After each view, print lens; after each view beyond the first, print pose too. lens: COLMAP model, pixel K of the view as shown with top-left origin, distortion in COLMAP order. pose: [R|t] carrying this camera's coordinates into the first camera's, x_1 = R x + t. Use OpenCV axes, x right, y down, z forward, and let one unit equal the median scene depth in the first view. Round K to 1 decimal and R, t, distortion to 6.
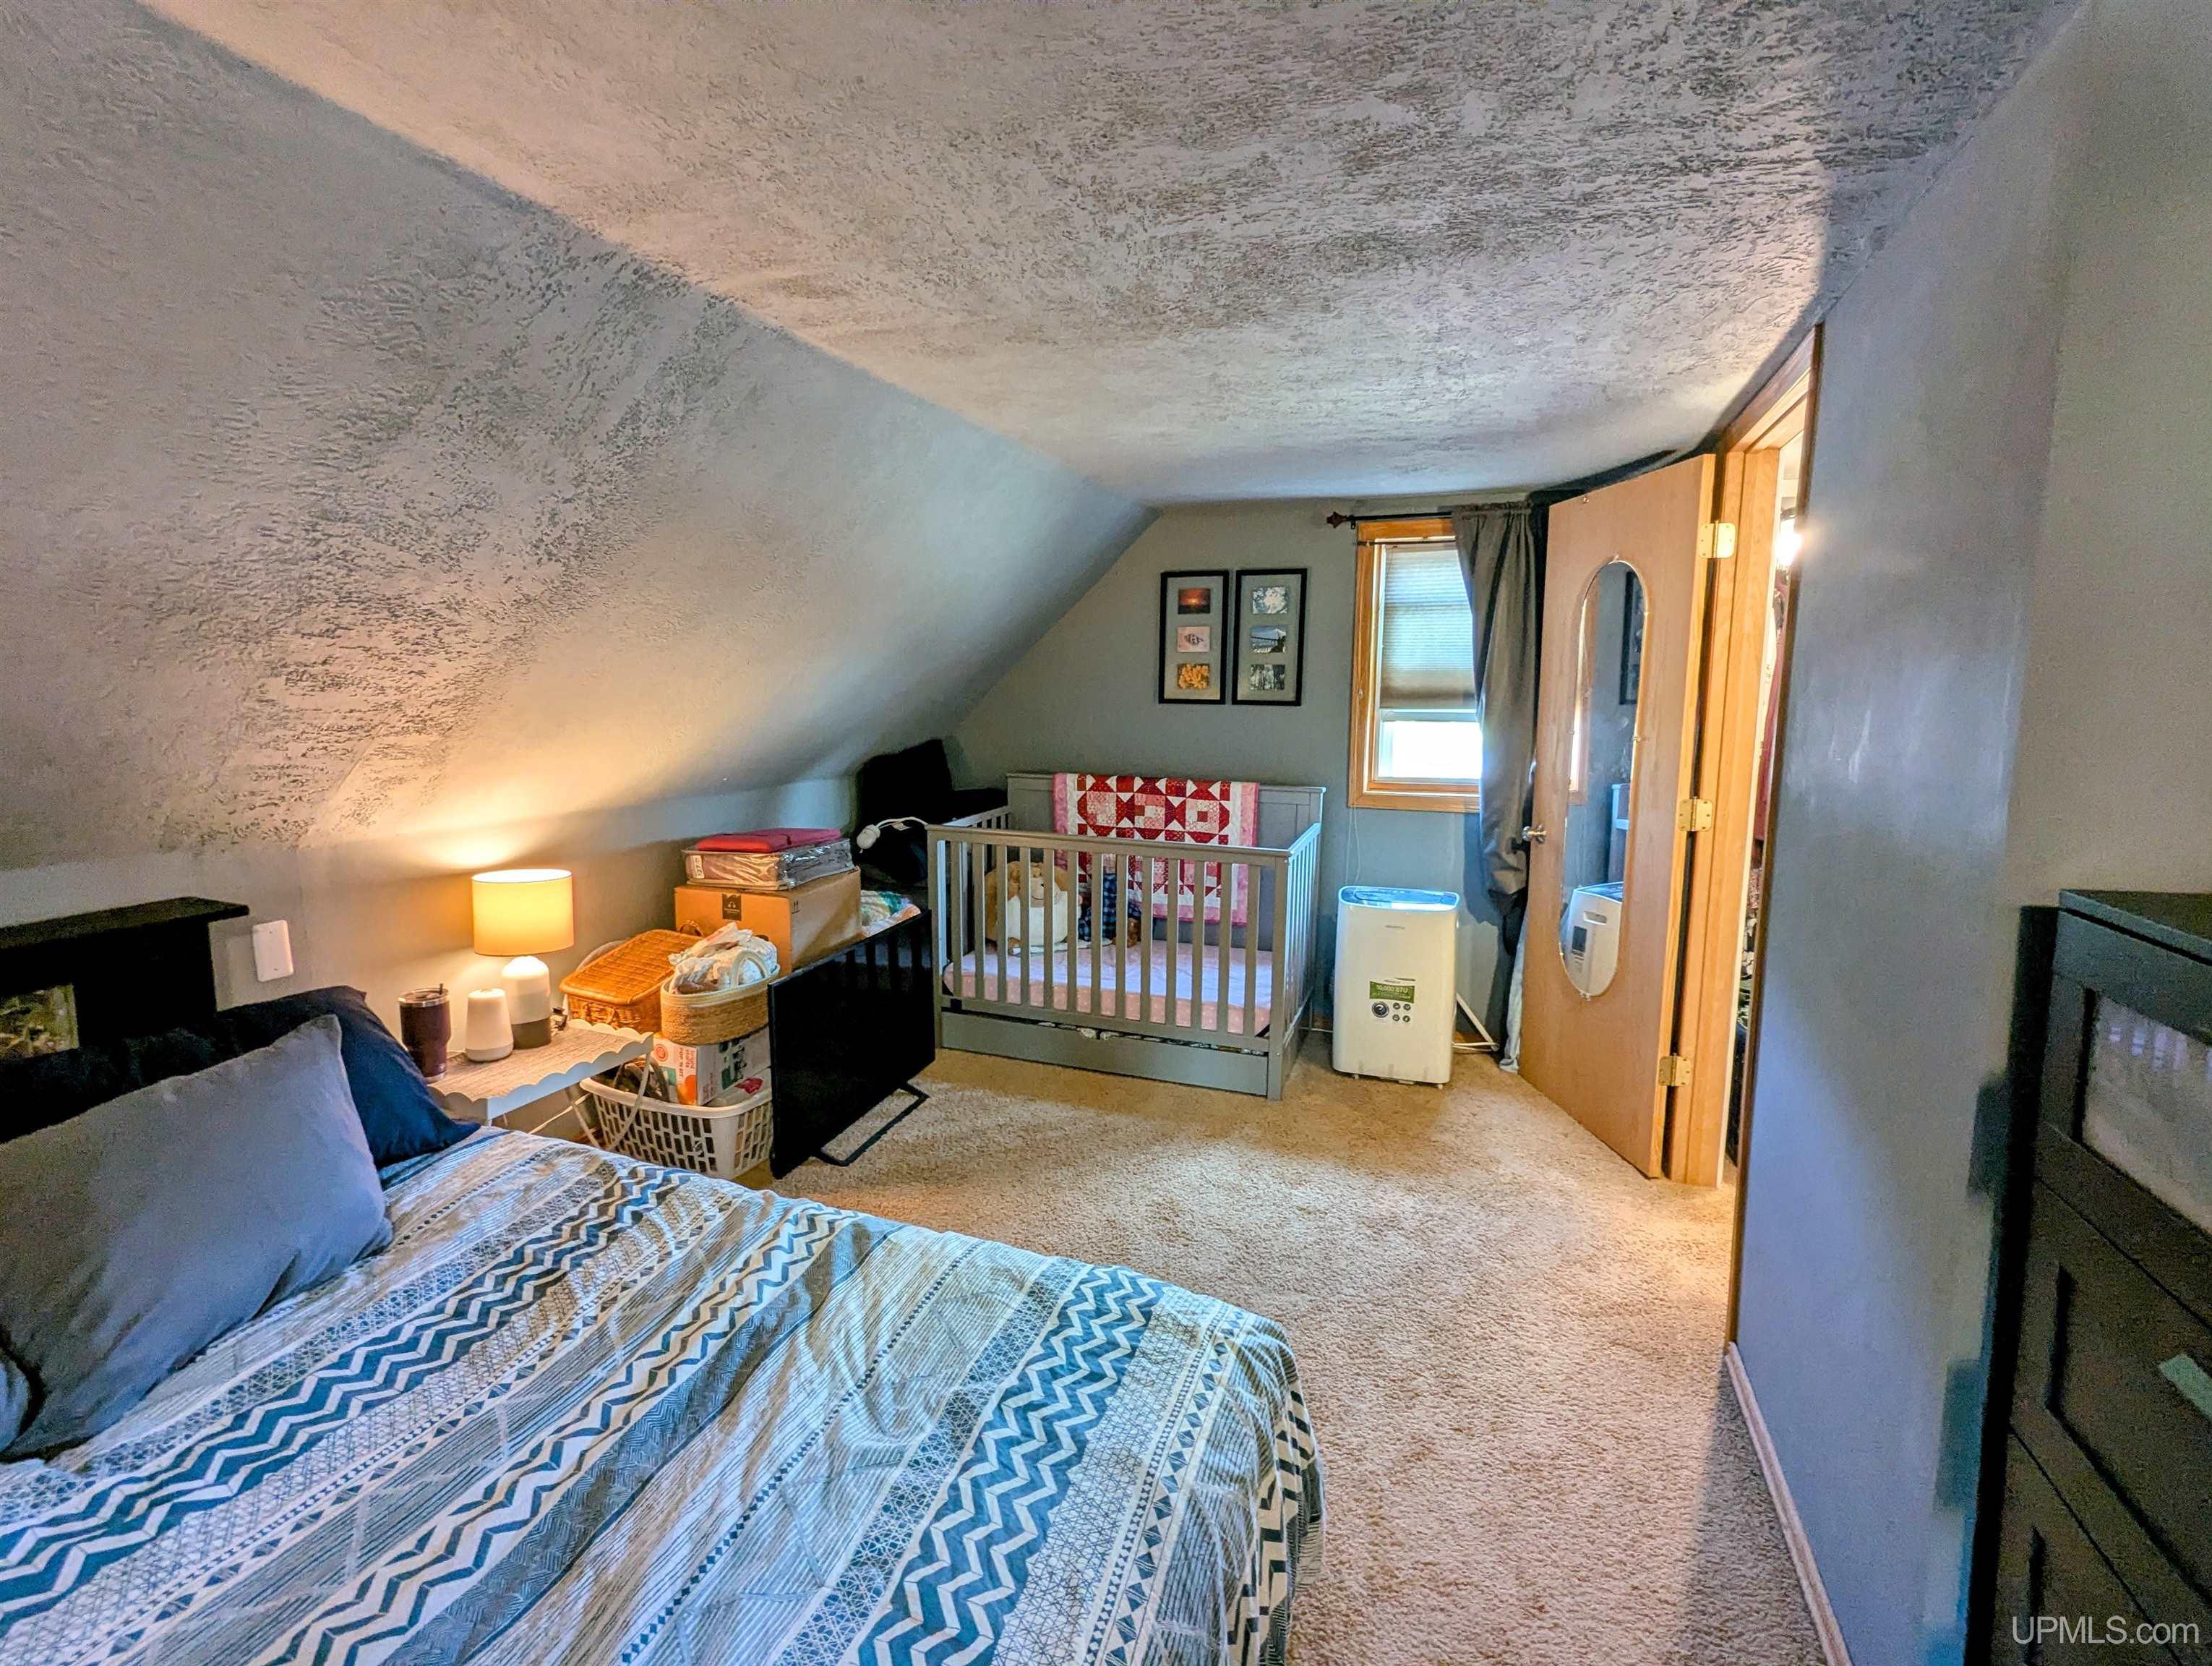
lens RADIAL K [[1051.4, 0, 1102.2], [0, 1051.4, 828.7], [0, 0, 1]] dist [0.003562, -0.001602]
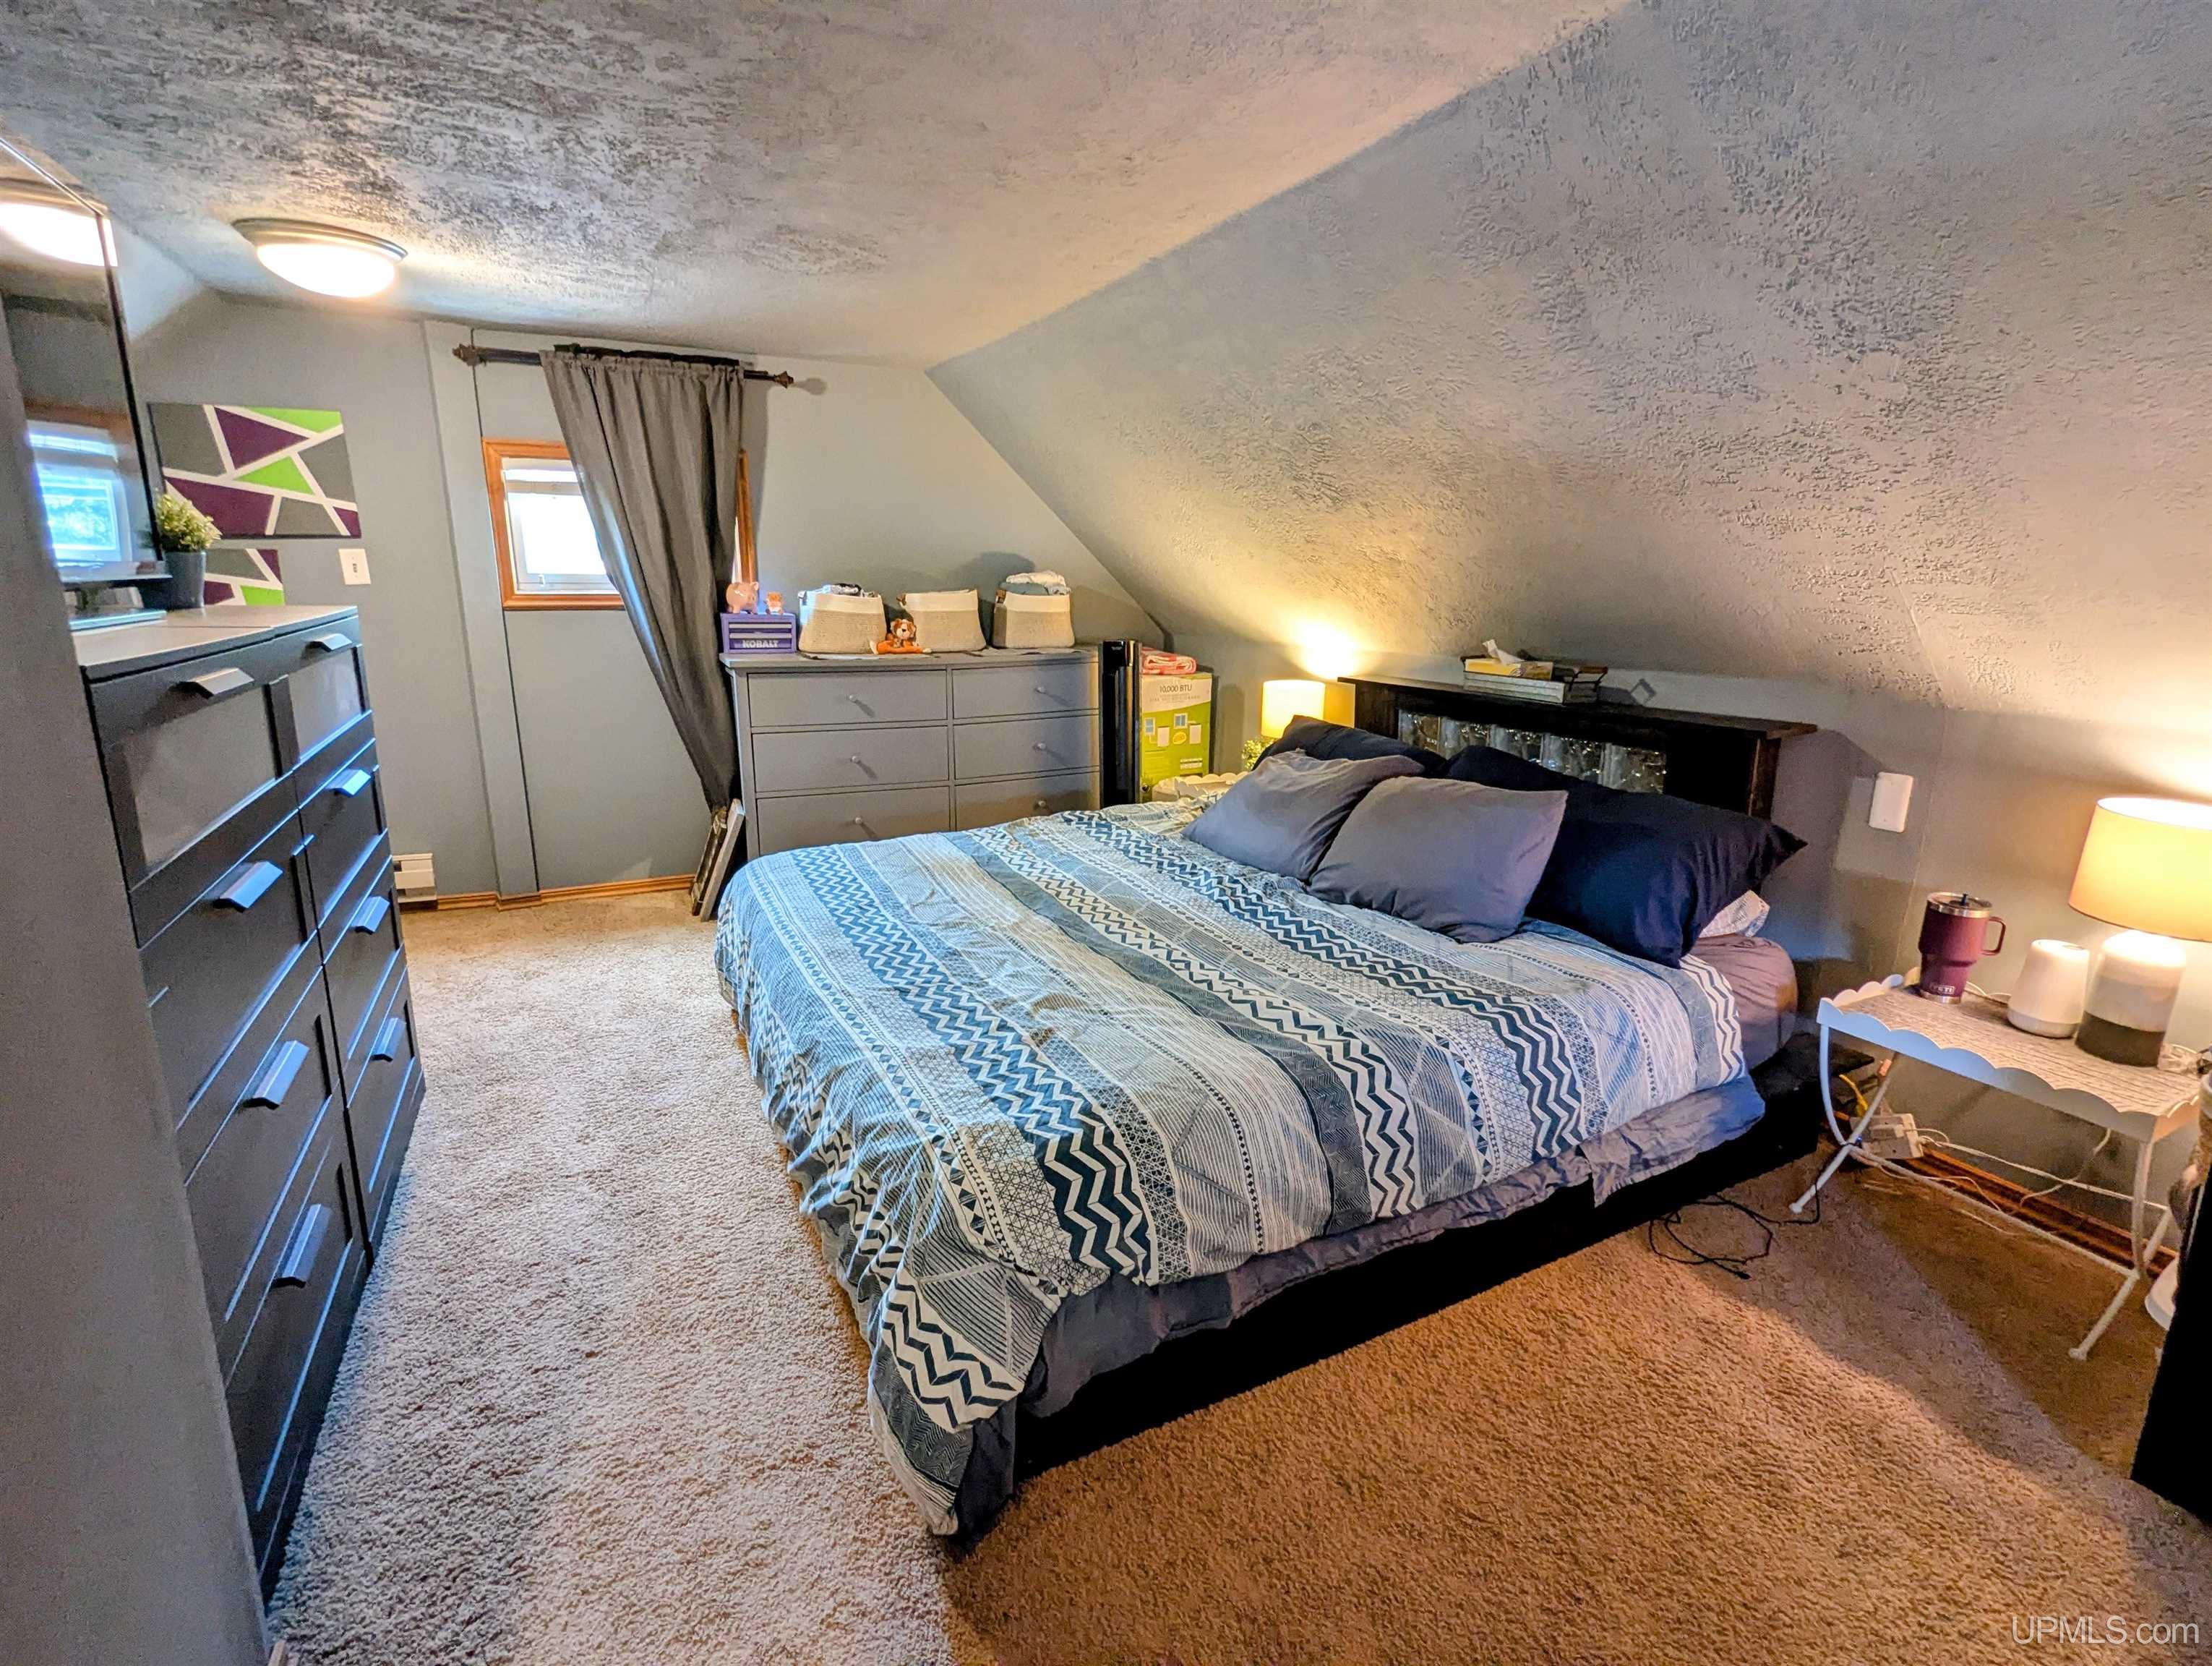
lens RADIAL K [[1051.4, 0, 1102.5], [0, 1051.4, 830.3], [0, 0, 1]] dist [0.003562, -0.001602]
pose [[-0.692125, 0.161570, -0.703461, 0.773923], [-0.098714, 0.944276, 0.314003, -0.170599], [0.714995, 0.286770, -0.637609, 1.902972]]
